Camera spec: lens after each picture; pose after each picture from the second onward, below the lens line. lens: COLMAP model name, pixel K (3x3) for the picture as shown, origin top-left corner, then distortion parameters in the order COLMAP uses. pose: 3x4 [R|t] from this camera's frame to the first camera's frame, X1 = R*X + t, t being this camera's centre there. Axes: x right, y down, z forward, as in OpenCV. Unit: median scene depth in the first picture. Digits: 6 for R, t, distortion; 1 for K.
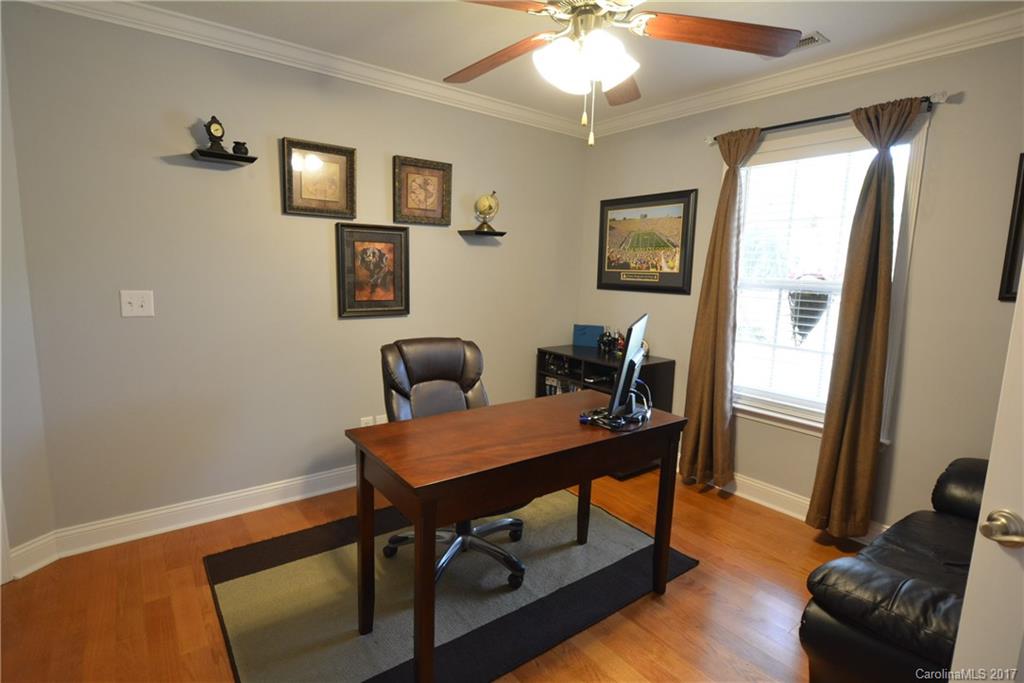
lens RADIAL K [[525.7, 0, 512.0], [0, 525.7, 341.5], [0, 0, 1]] dist [-0.000599, -0.000403]
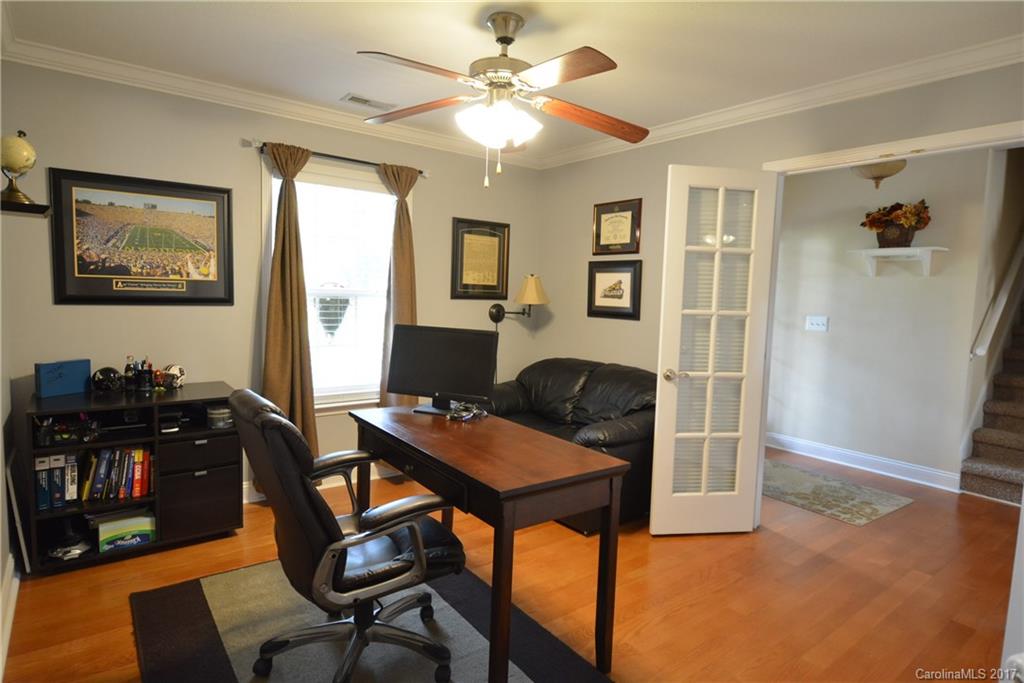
lens RADIAL K [[564.3, 0, 512.0], [0, 564.3, 341.5], [0, 0, 1]] dist [0.002988, 0.000550]
pose [[-0.024648, -0.110822, 0.993535, -0.617319], [0.114731, 0.986956, 0.112935, -0.078912], [-0.993091, 0.116773, -0.011611, 0.523494]]
